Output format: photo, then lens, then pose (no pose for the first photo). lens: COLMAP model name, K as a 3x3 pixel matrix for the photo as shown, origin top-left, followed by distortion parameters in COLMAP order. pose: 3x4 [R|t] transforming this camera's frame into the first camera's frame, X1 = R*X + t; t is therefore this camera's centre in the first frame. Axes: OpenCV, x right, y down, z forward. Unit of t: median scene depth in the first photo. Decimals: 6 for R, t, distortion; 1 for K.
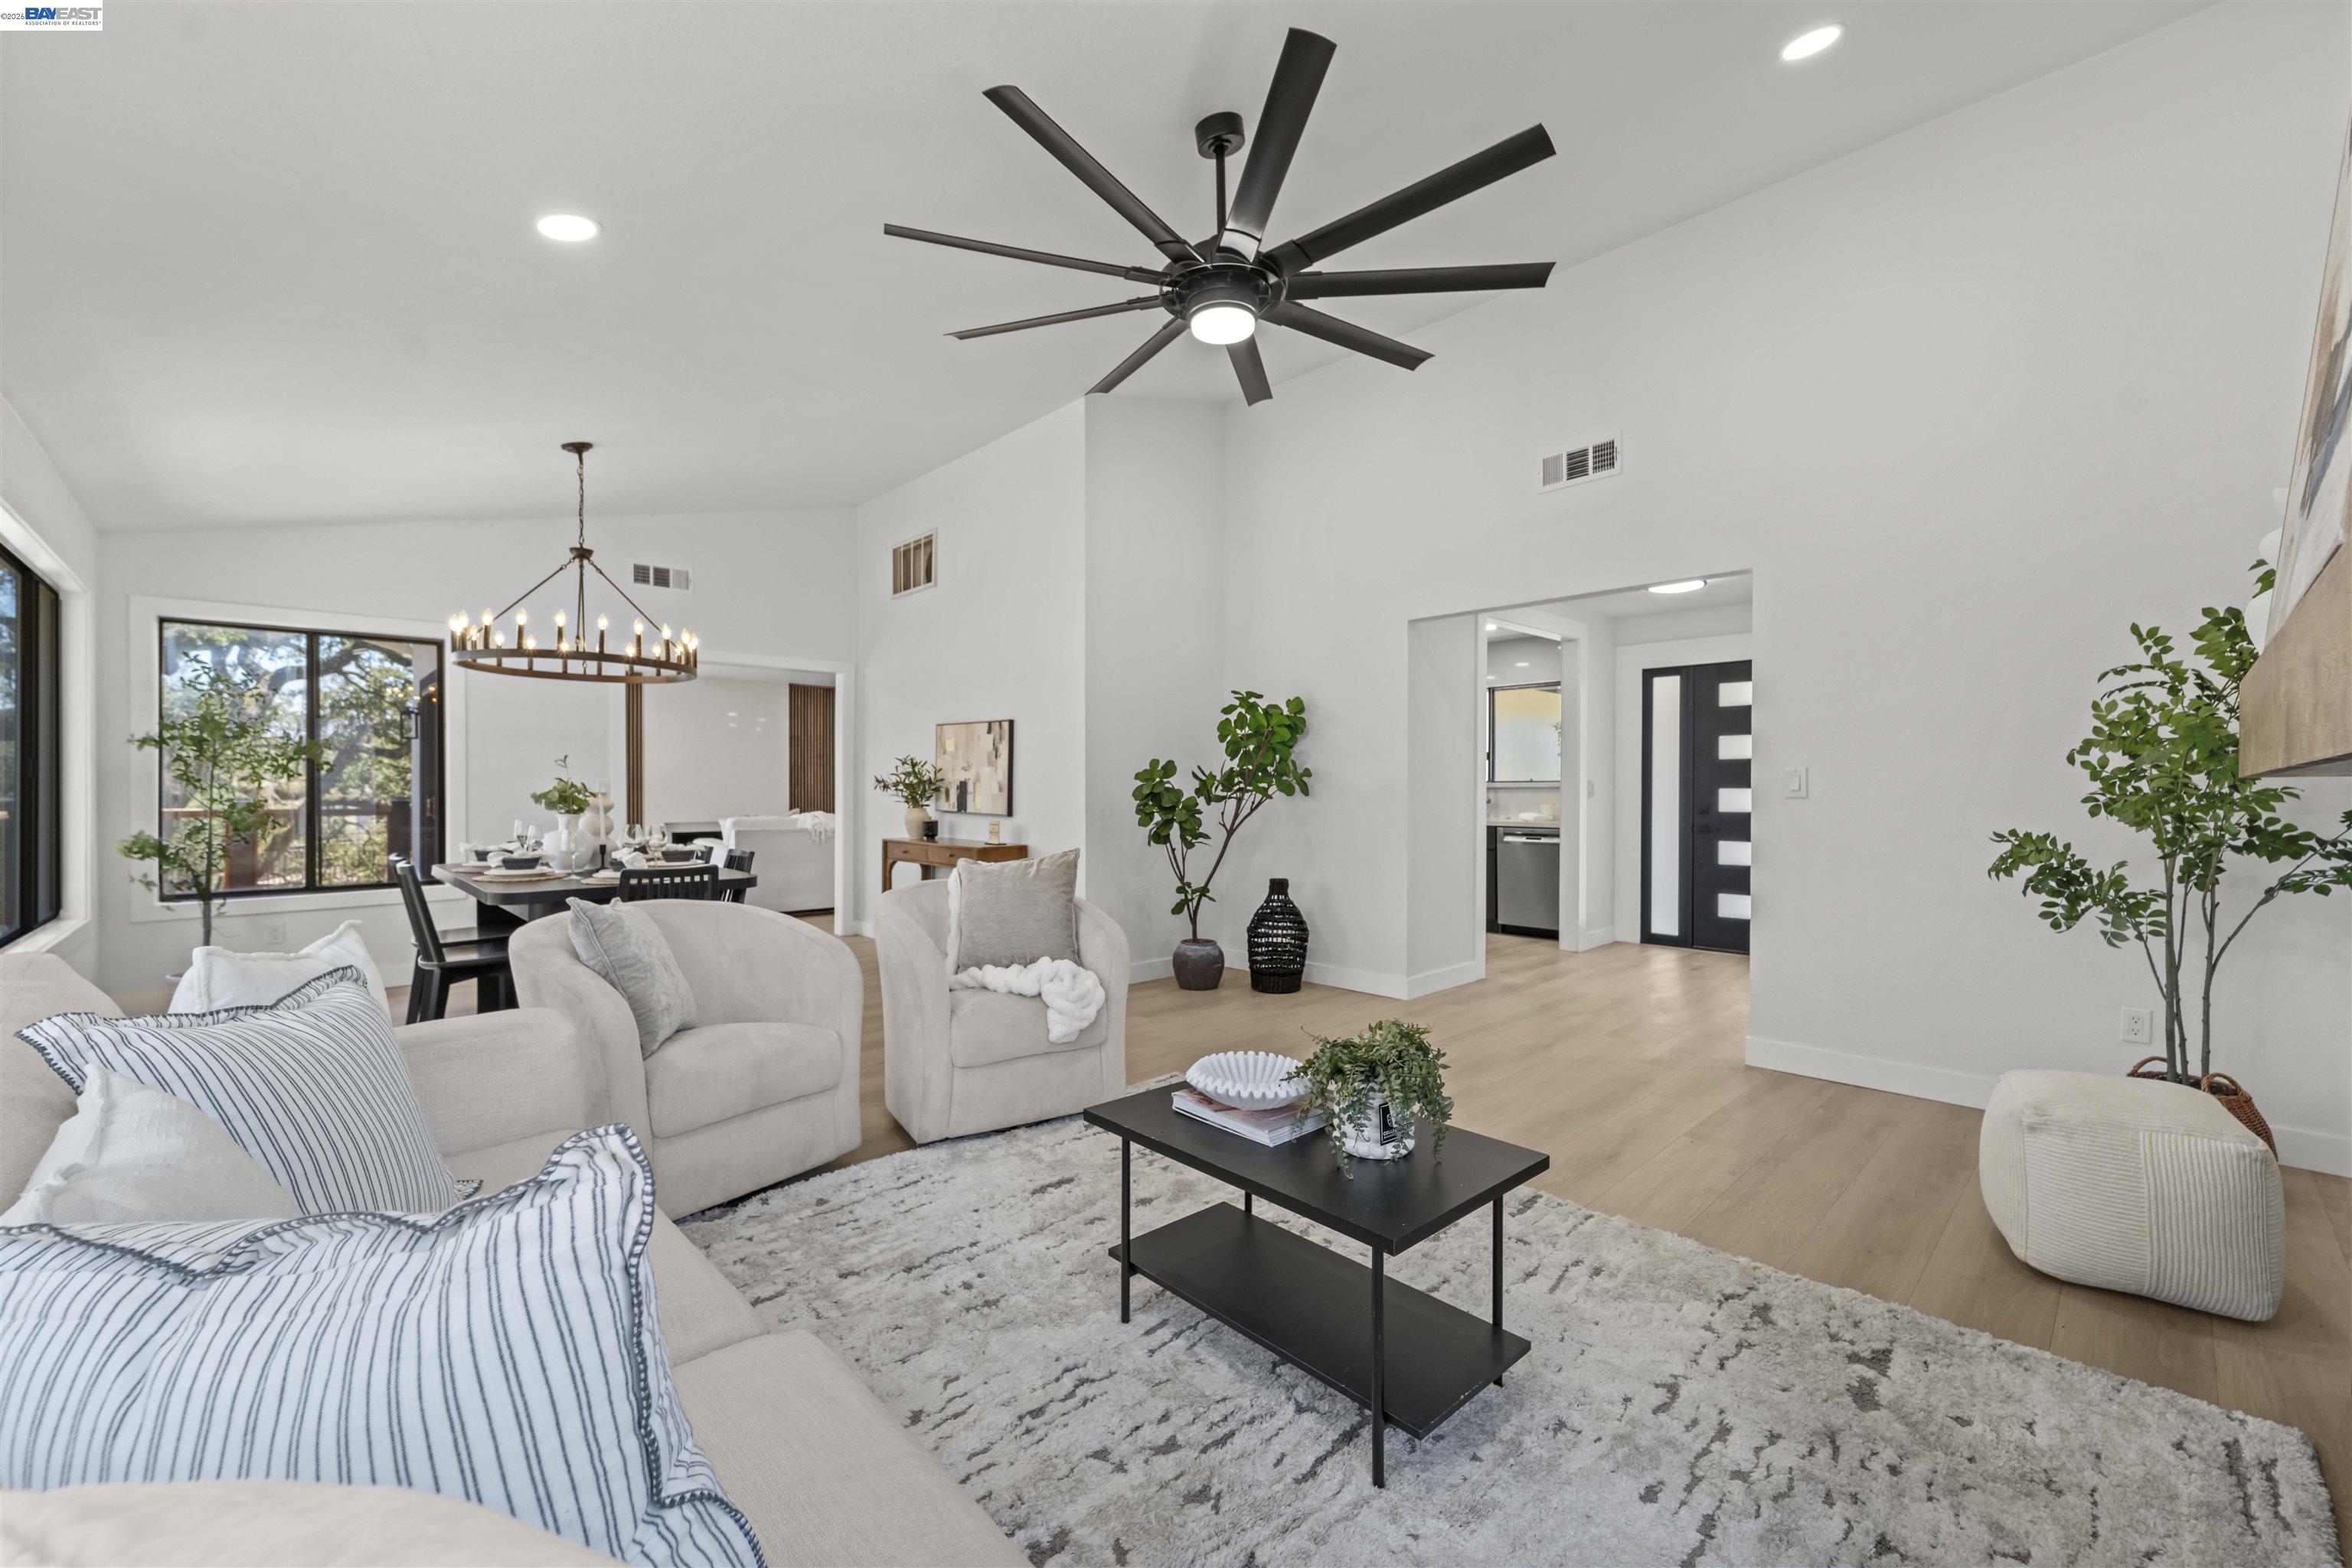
lens RADIAL K [[939.1, 0, 1176.0], [0, 939.1, 784.0], [0, 0, 1]] dist [0.001320, -0.000208]
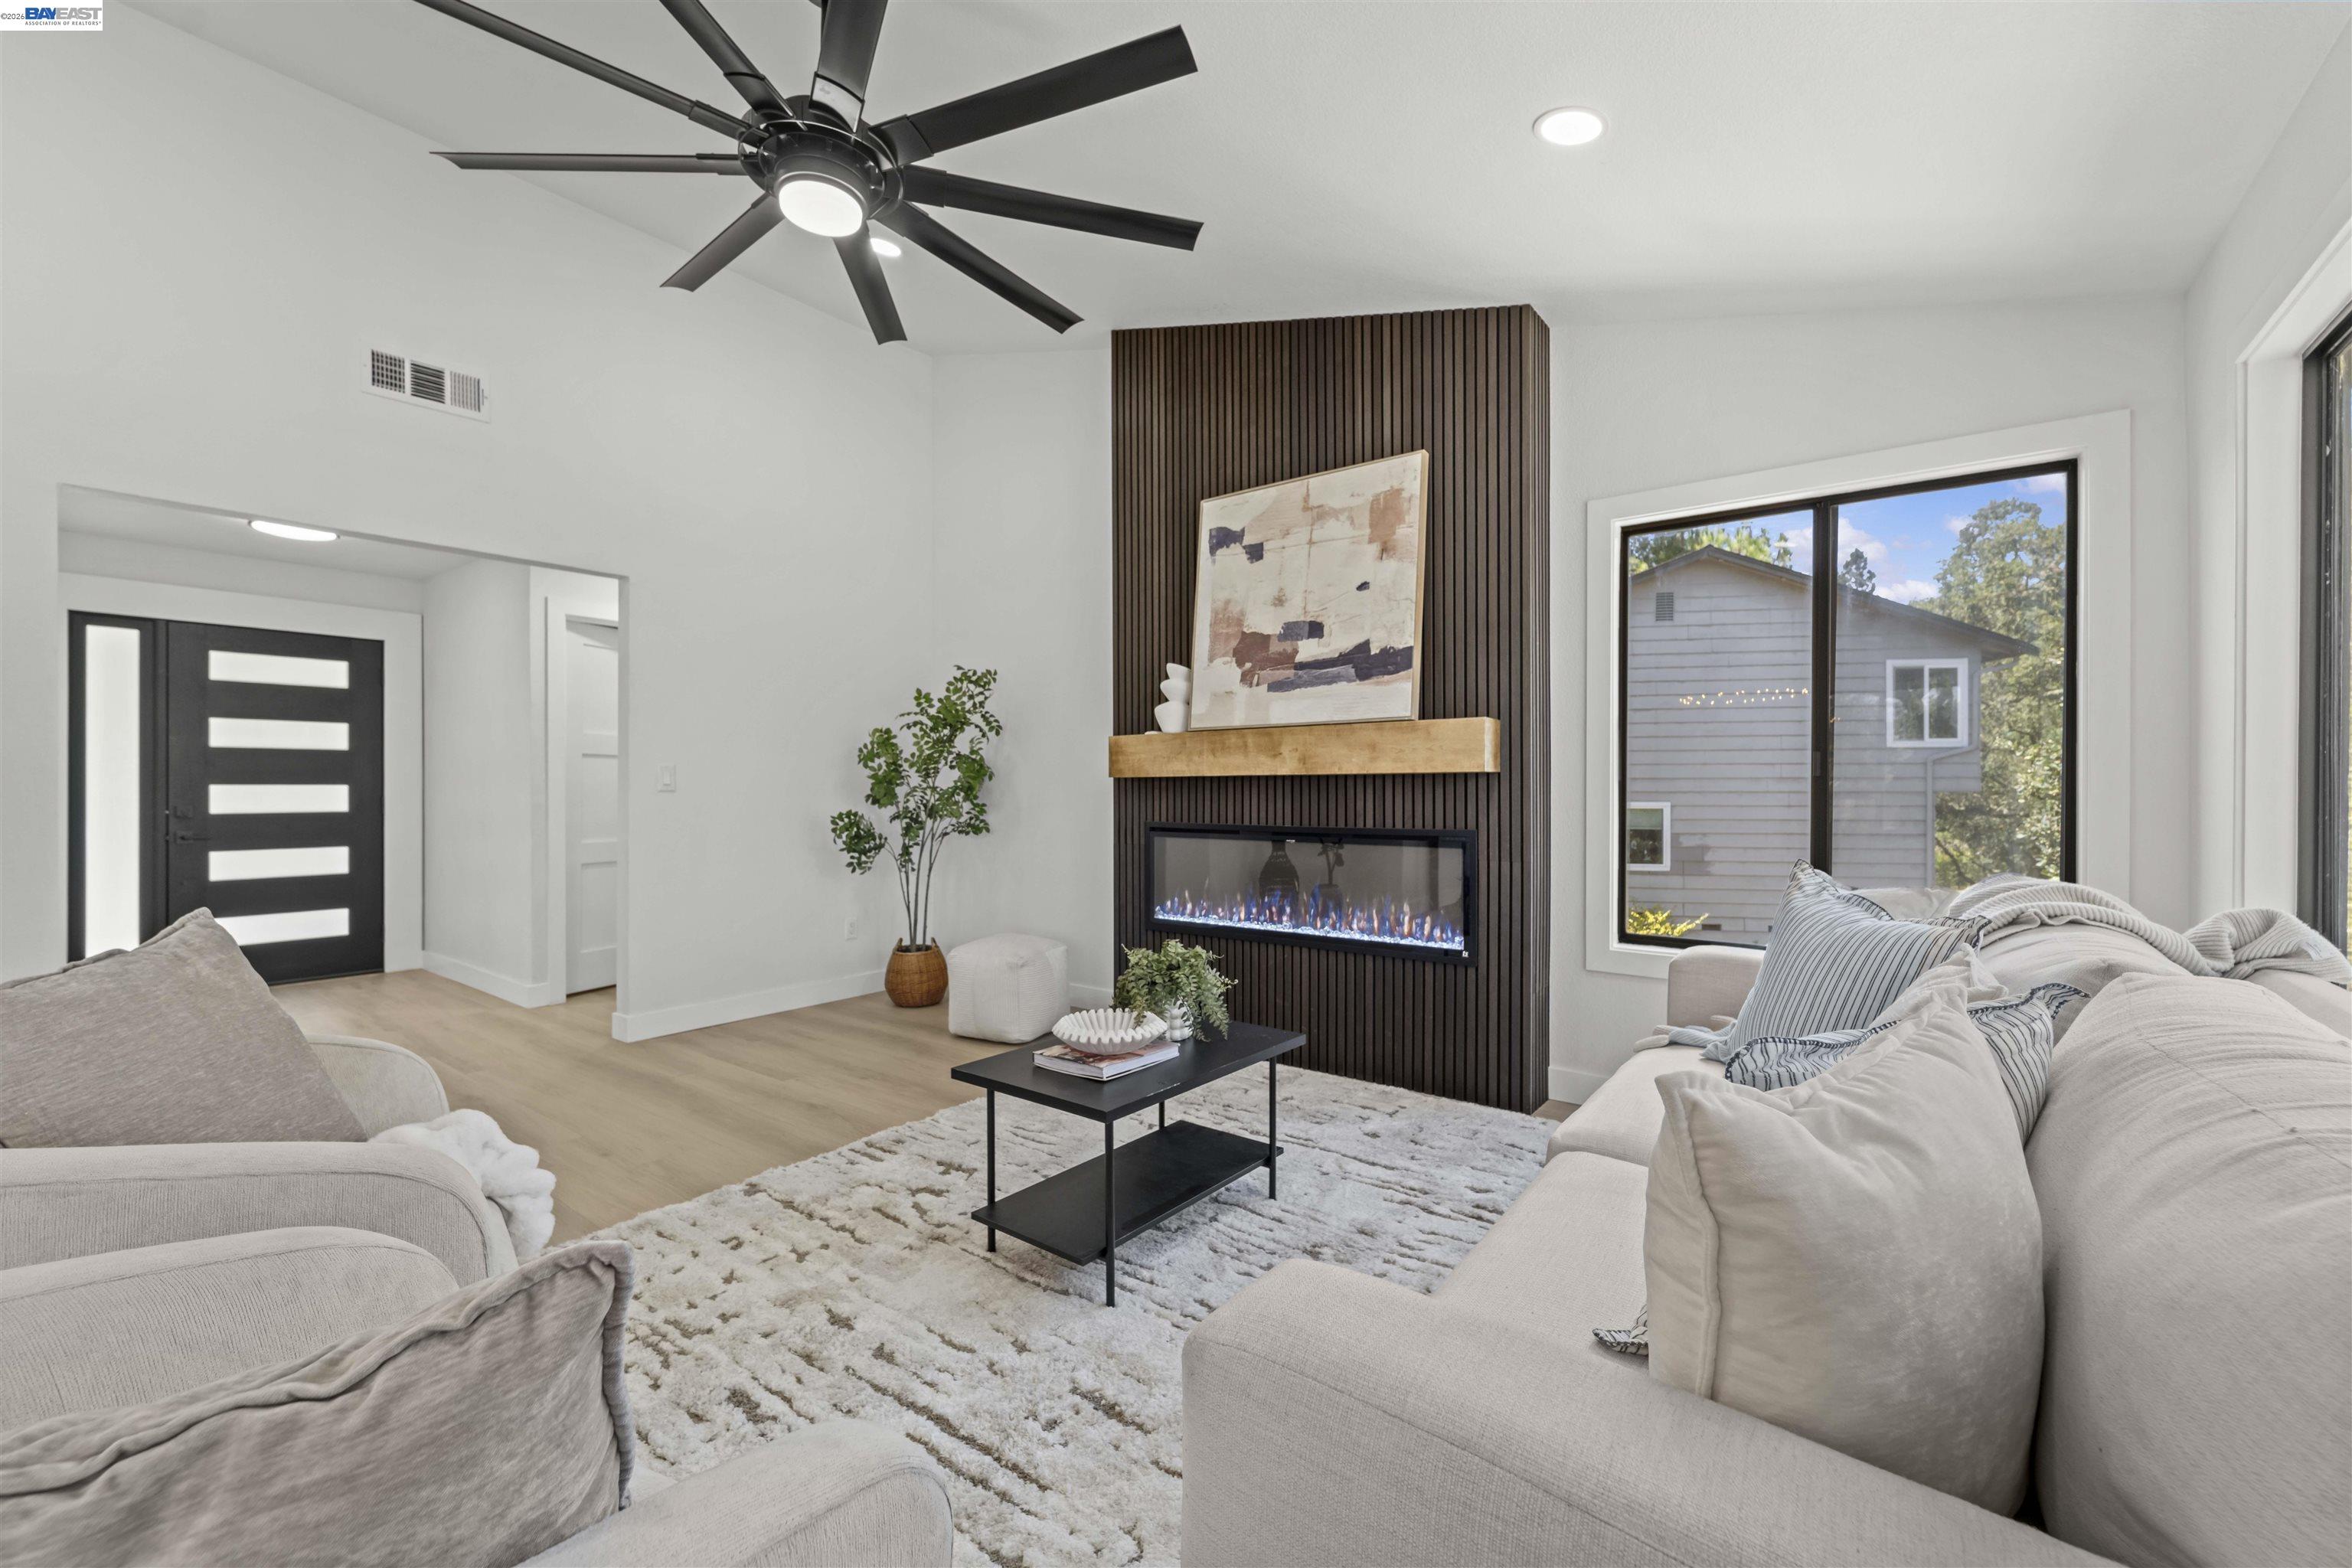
lens RADIAL K [[950.3, 0, 1176.0], [0, 950.3, 784.0], [0, 0, 1]] dist [0.001170, -0.000204]
pose [[-0.169284, -0.000630, 0.985567, -0.711776], [-0.001032, 0.999999, 0.000462, 0.005949], [-0.985567, -0.000939, -0.169284, 0.734081]]
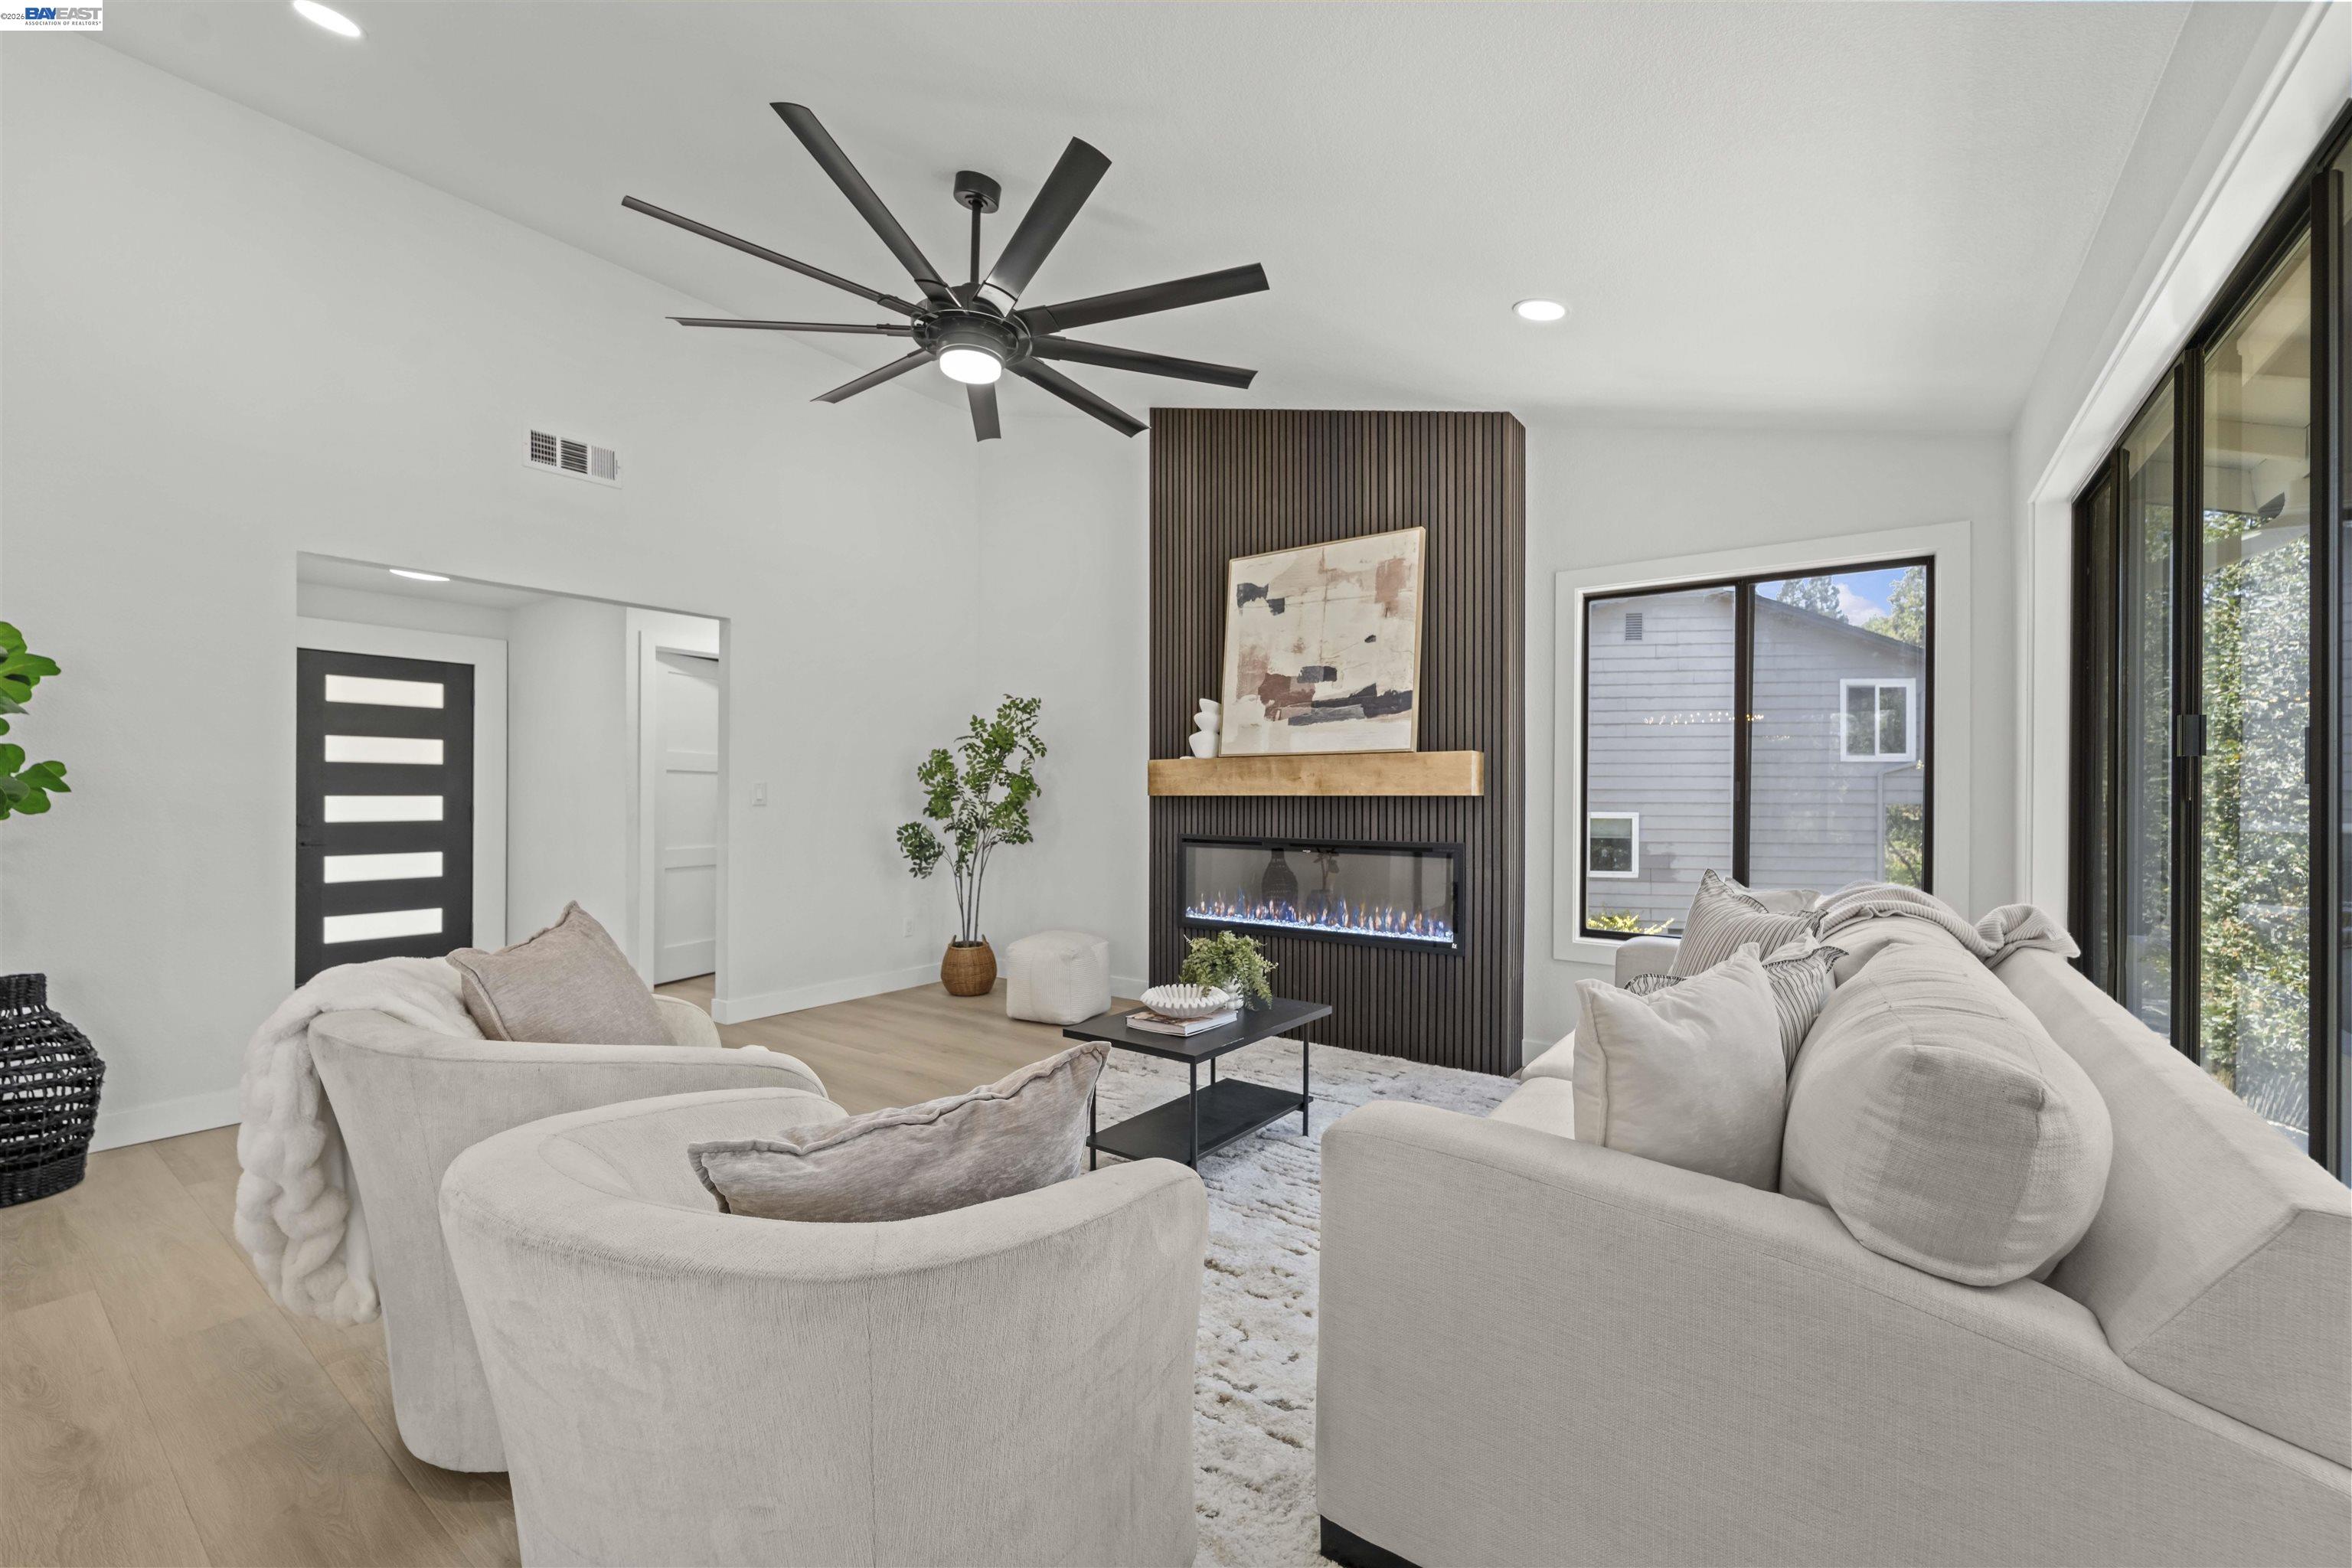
lens RADIAL K [[946.0, 0, 1179.1], [0, 946.0, 786.9], [0, 0, 1]] dist [-0.000244, -0.000067]
pose [[-0.192835, 0.001733, 0.981230, -0.909500], [-0.006203, 0.999976, -0.002986, -0.013113], [-0.981212, -0.006663, -0.192819, 0.852609]]
